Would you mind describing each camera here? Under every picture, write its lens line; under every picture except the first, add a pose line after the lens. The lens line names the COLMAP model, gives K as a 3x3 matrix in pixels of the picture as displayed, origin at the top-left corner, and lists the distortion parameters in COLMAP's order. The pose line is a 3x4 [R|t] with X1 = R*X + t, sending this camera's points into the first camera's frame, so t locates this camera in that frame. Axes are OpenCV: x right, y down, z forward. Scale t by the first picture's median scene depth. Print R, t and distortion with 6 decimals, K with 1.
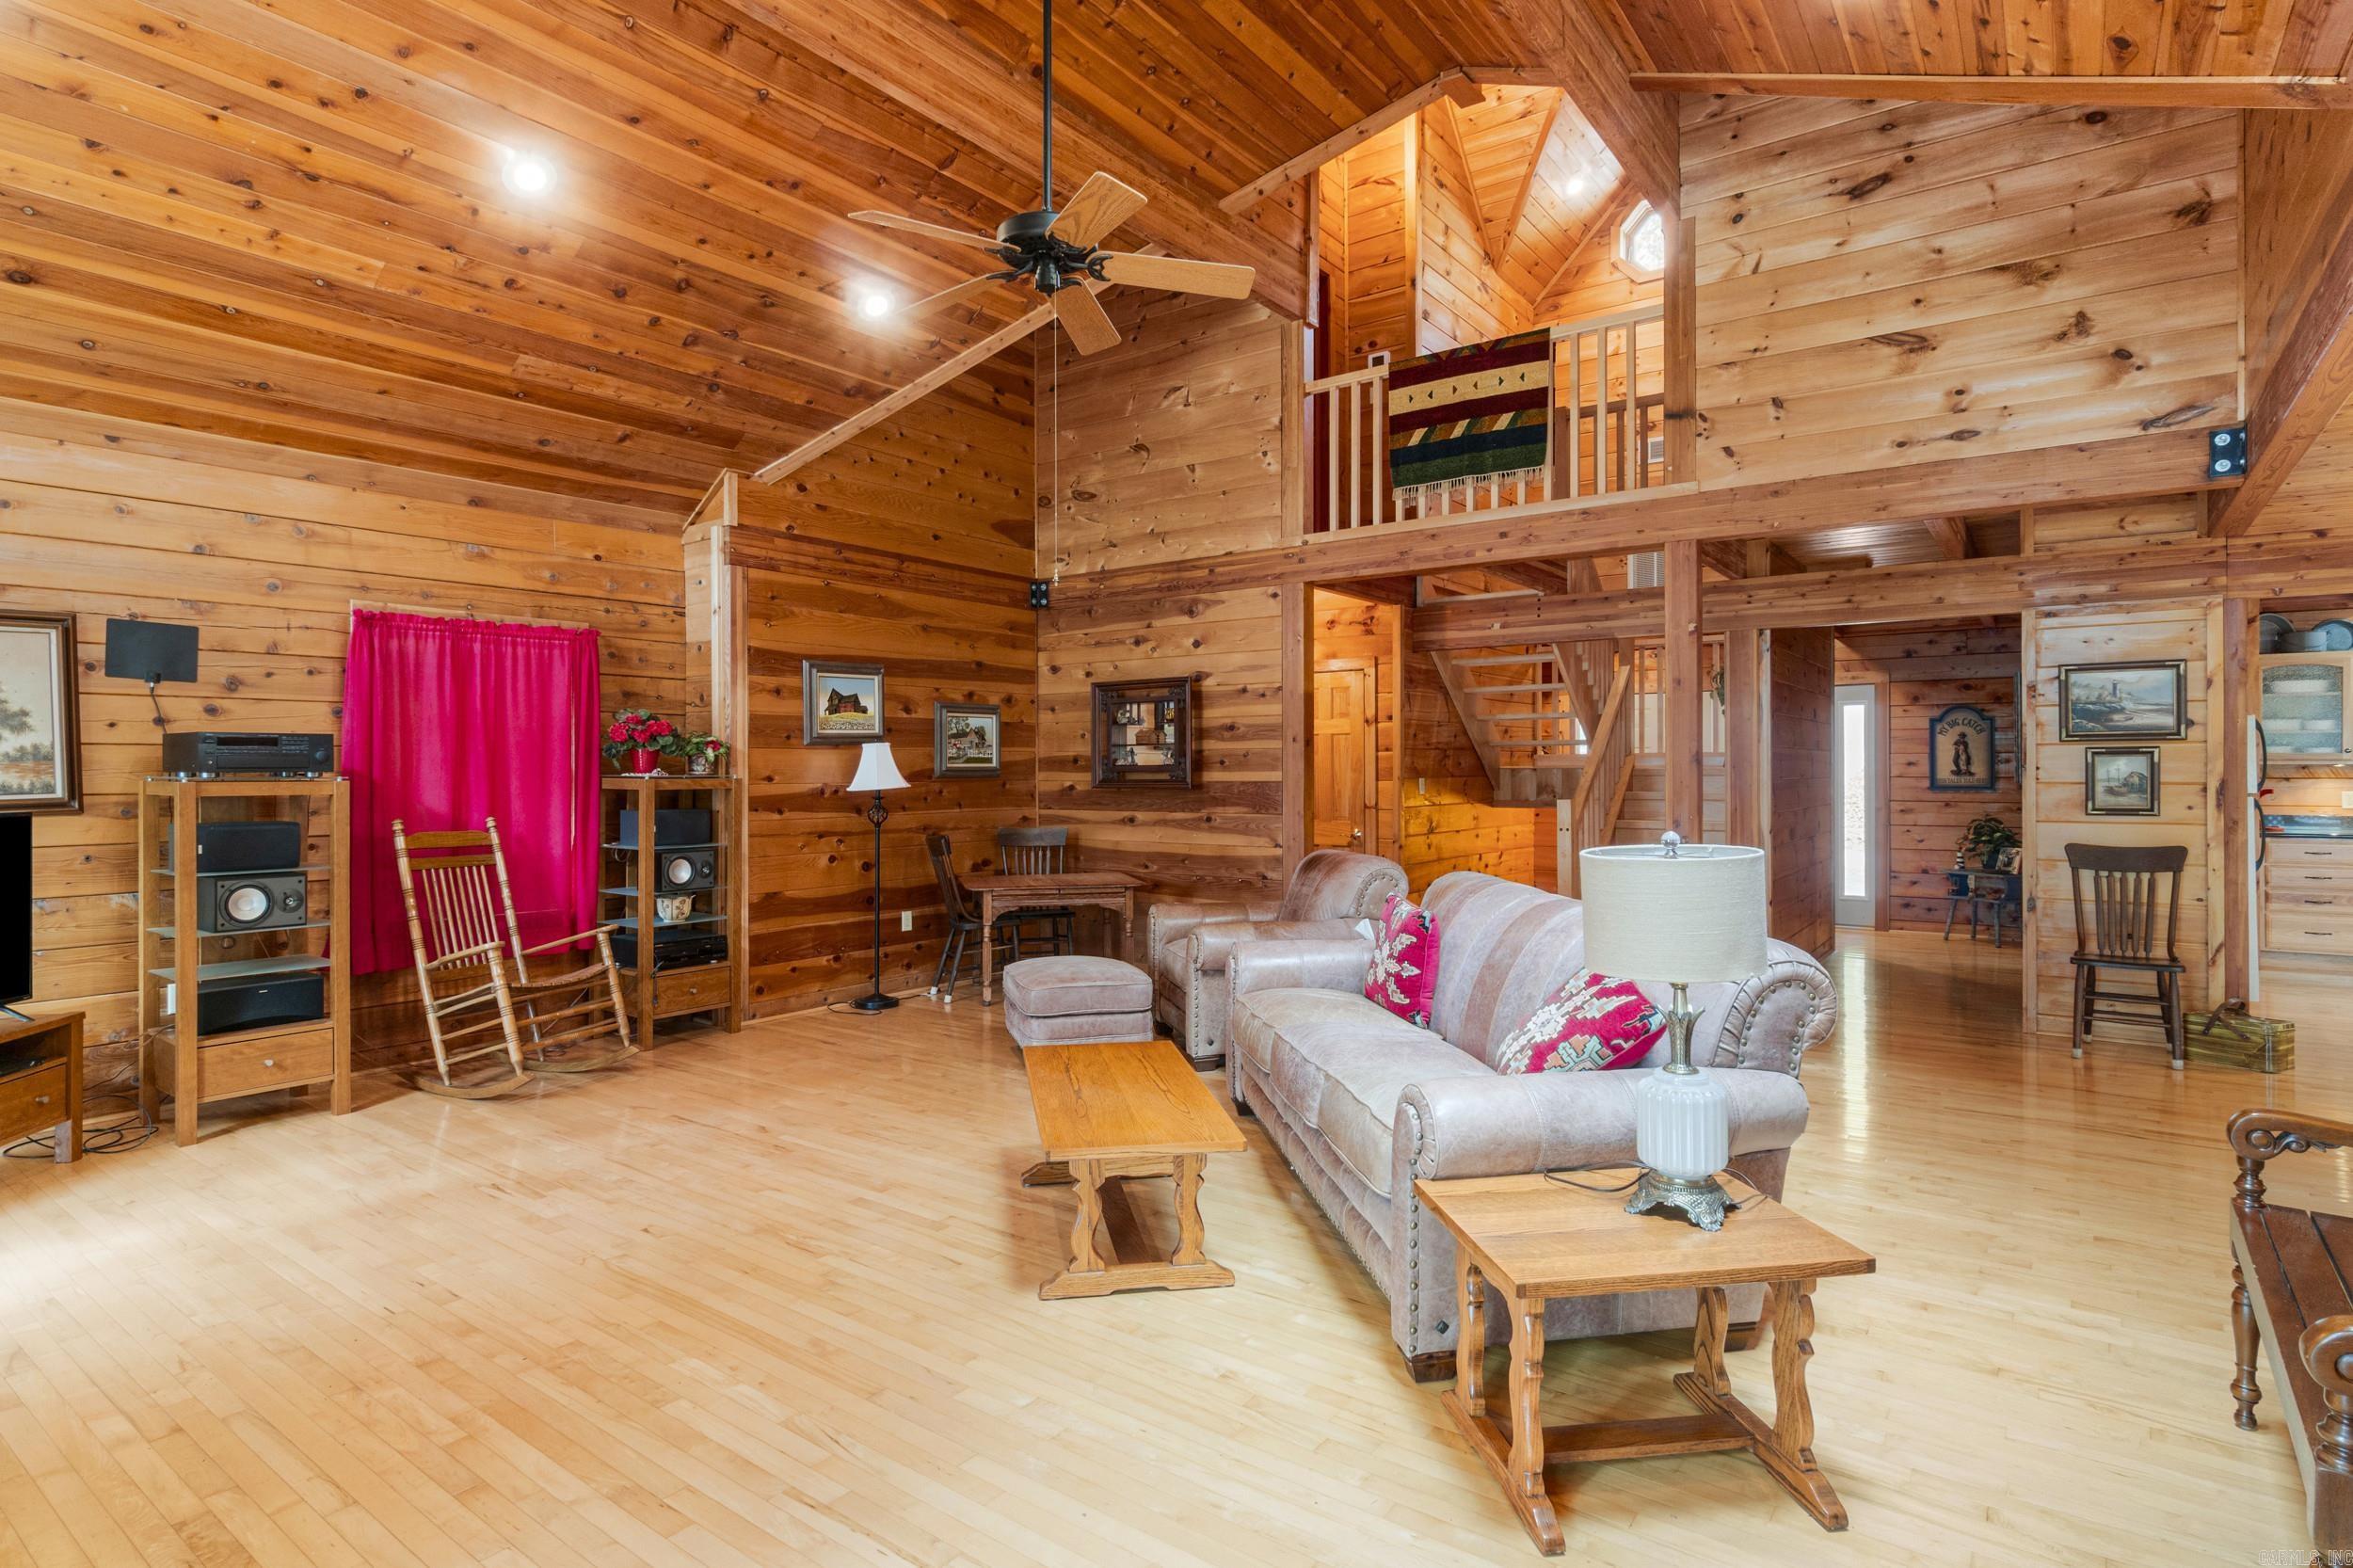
lens RADIAL K [[1195.9, 0, 1166.3], [0, 1195.9, 774.5], [0, 0, 1]] dist [-0.001737, 0.000600]
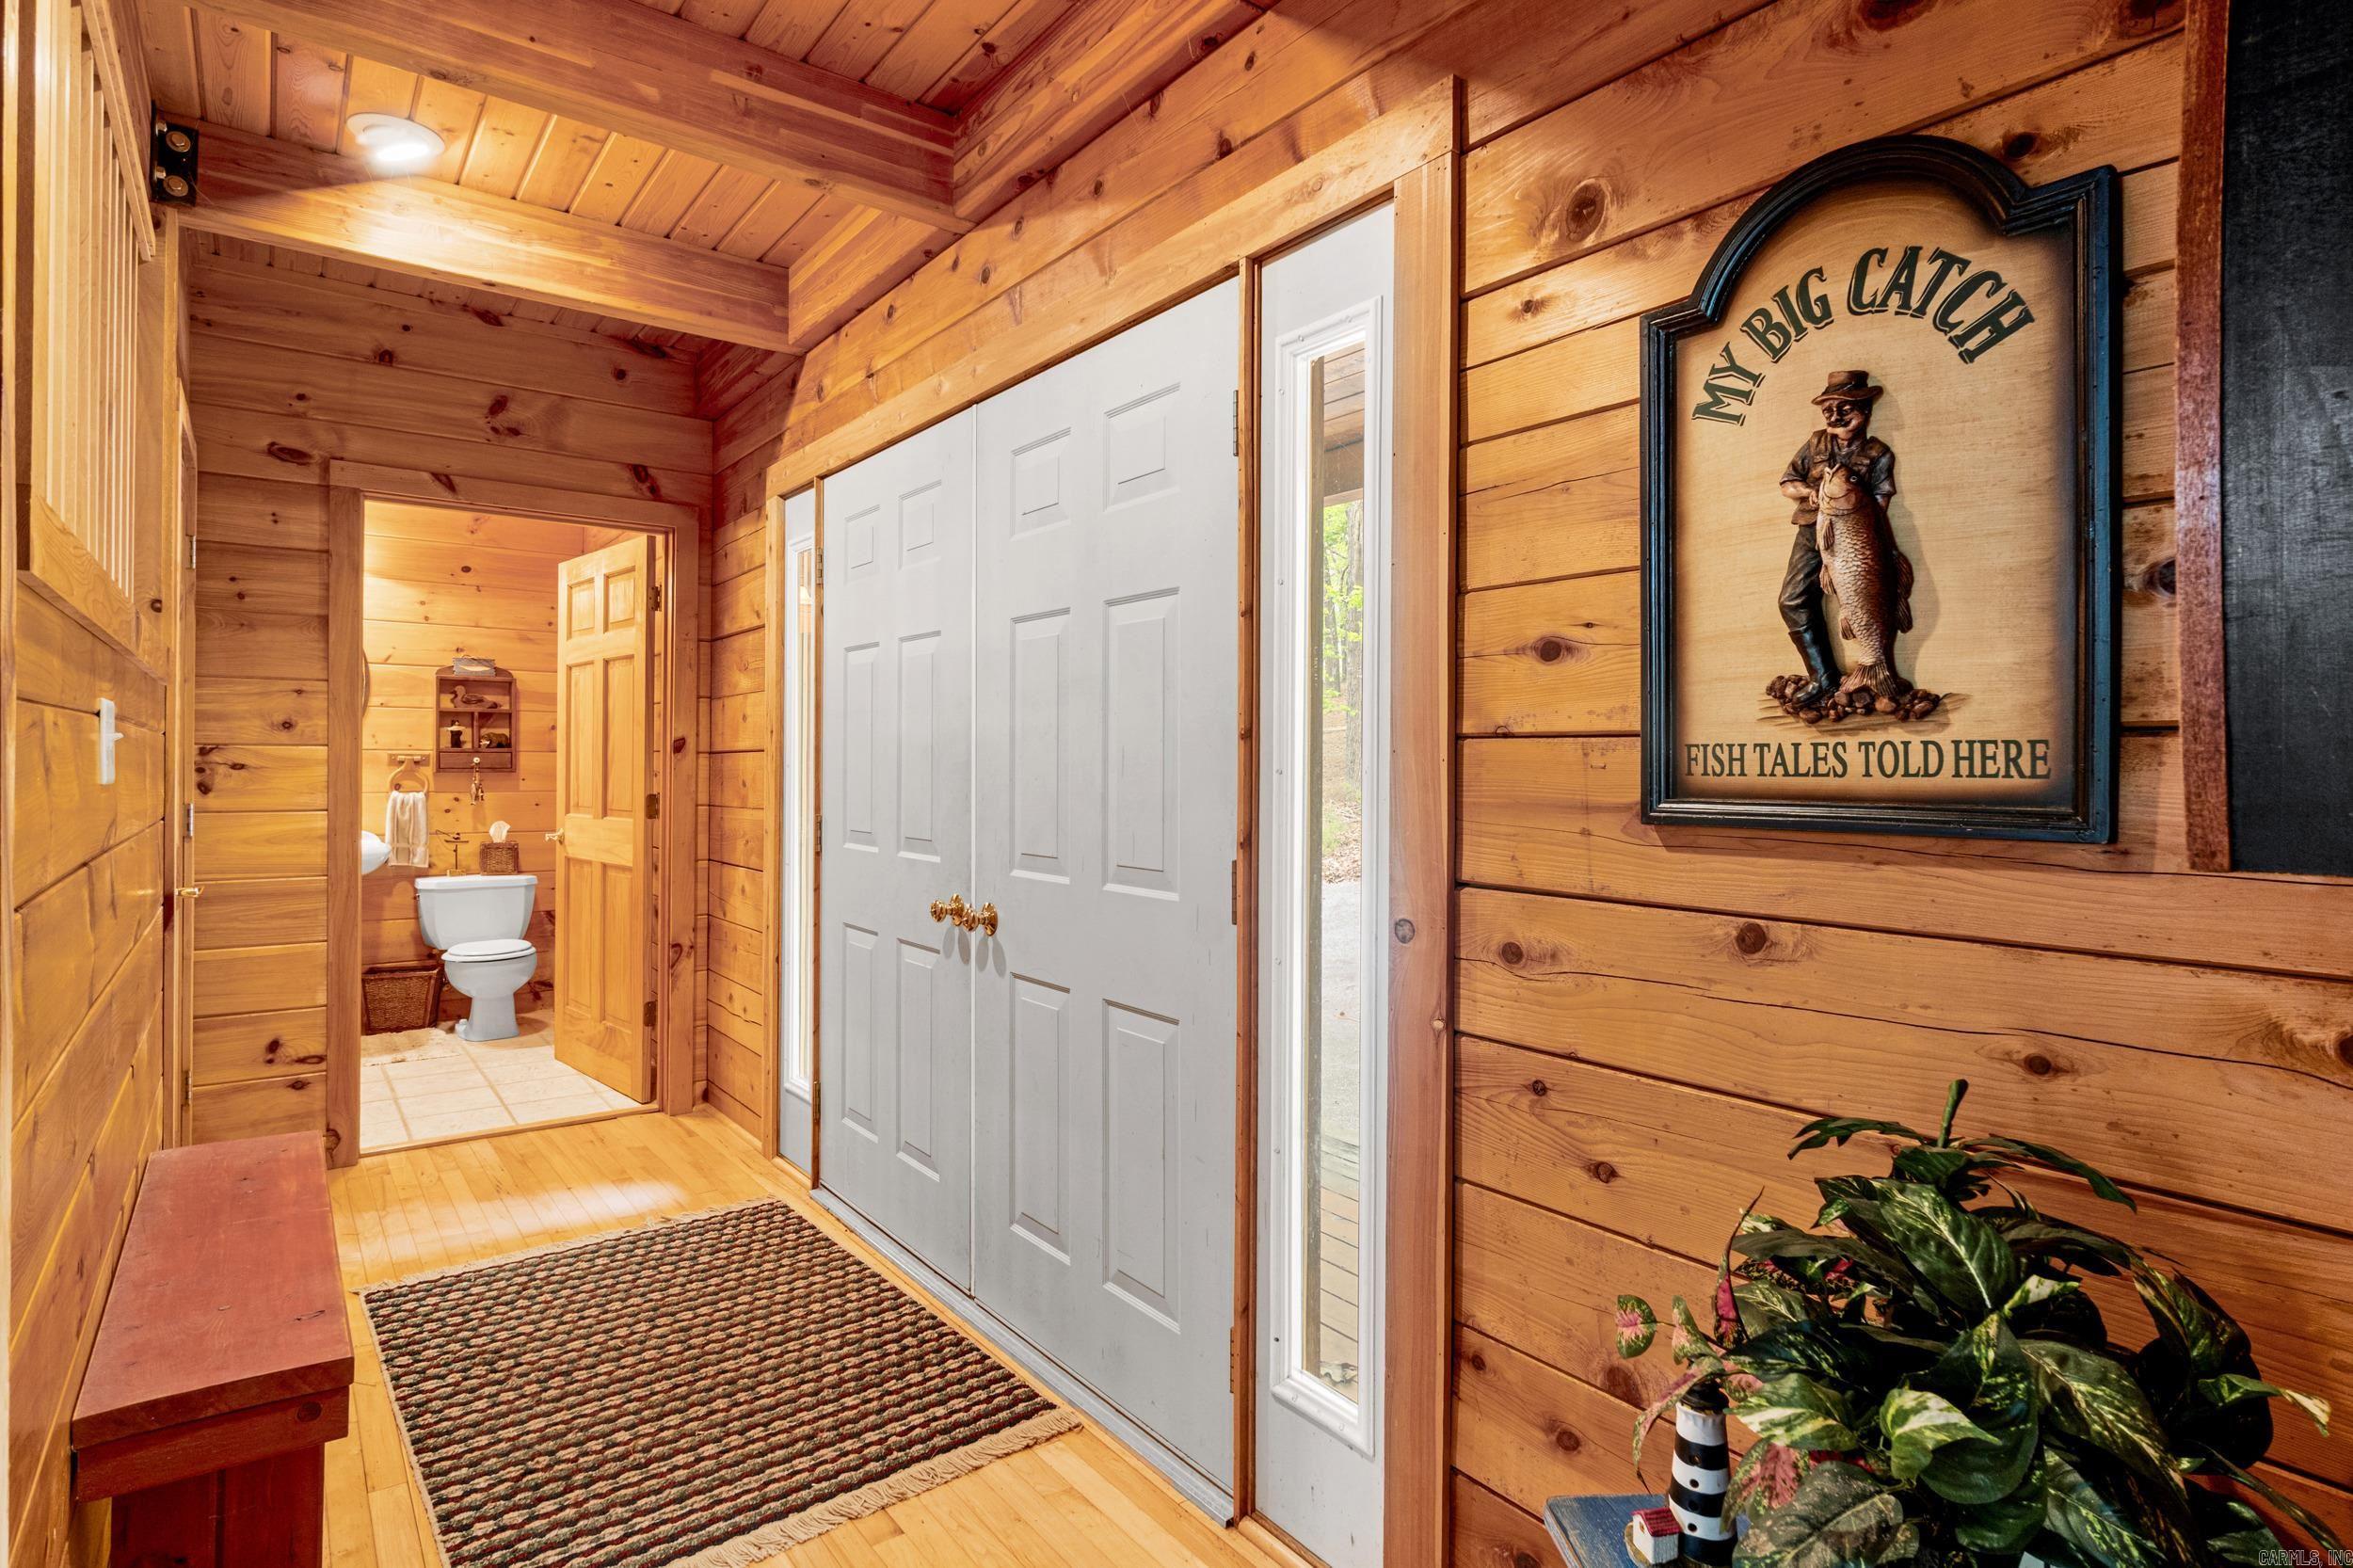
lens RADIAL K [[1198.4, 0, 1145.6], [0, 1198.4, 753.2], [0, 0, 1]] dist [-0.003485, -0.000630]
pose [[0.957824, 0.007845, -0.287249, 0.905909], [-0.012439, 0.999822, -0.014172, 0.010268], [0.287087, 0.017148, 0.957751, 1.232633]]
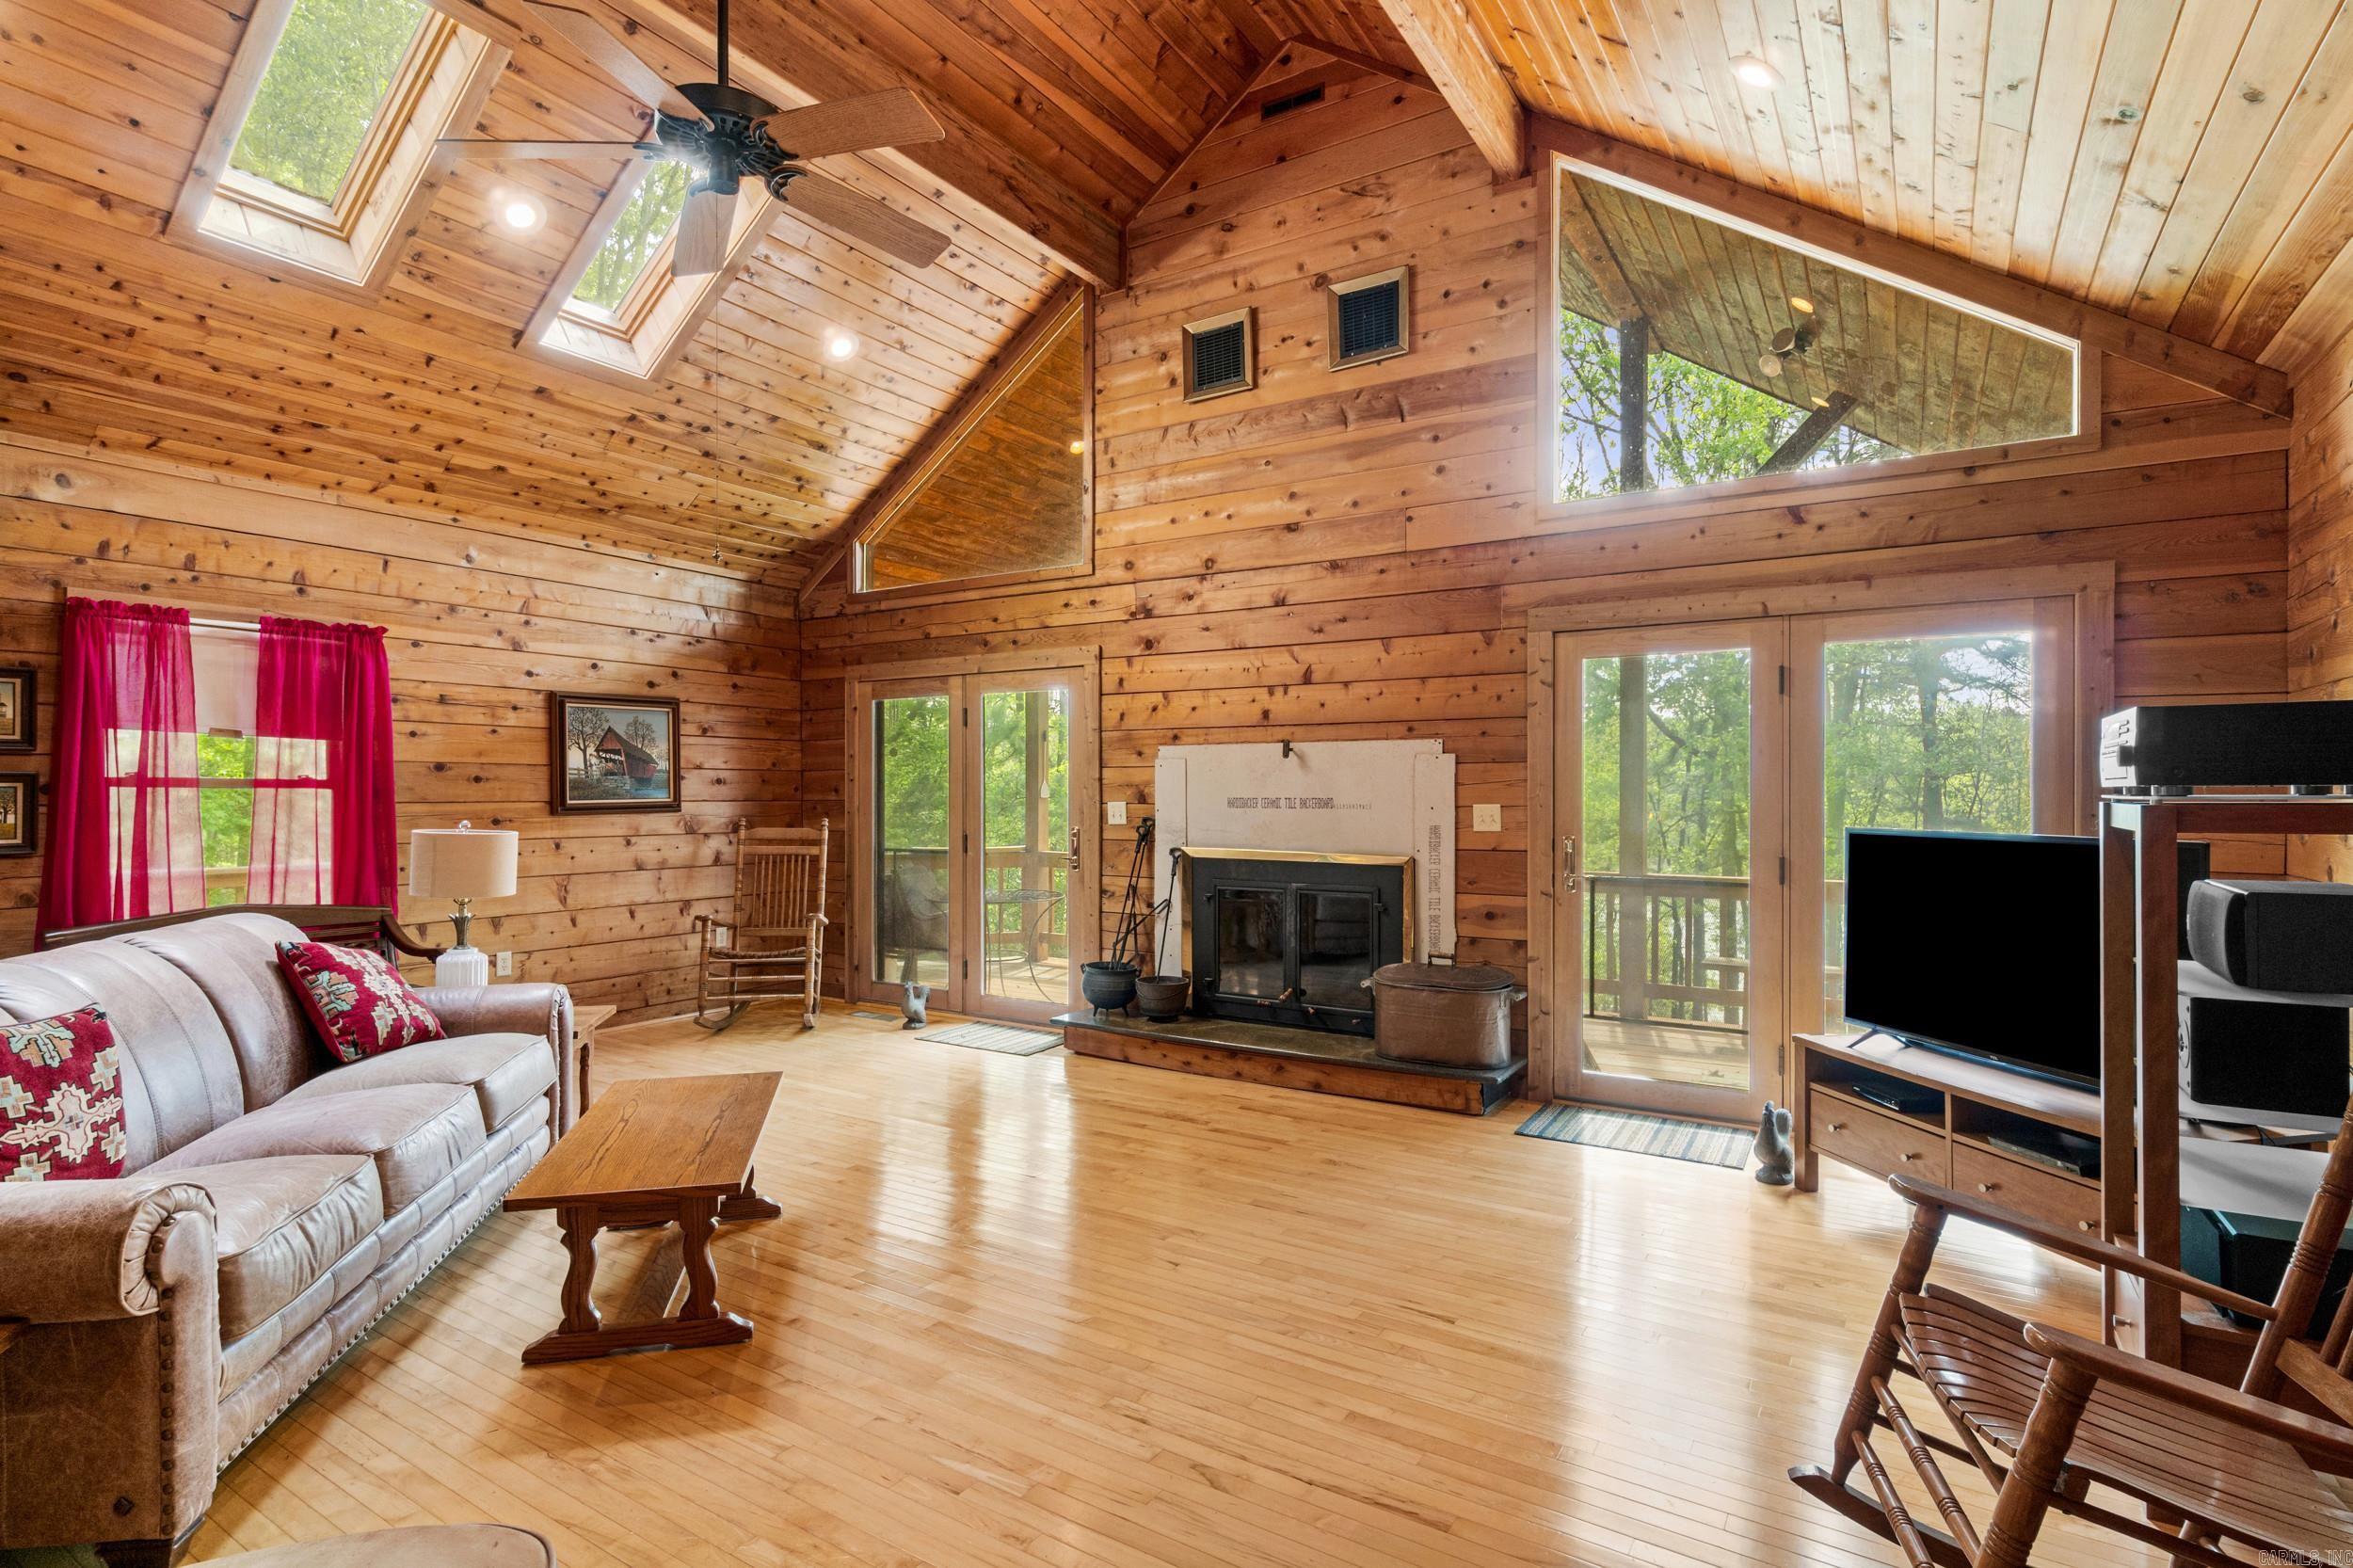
lens RADIAL K [[1157.5, 0, 1179.0], [0, 1157.5, 790.0], [0, 0, 1]] dist [0.002647, 0.000376]
pose [[-0.997516, 0.003173, -0.070365, -0.195021], [0.002782, 0.999980, 0.005665, -0.002169], [0.070382, 0.005455, -0.997505, 1.006300]]
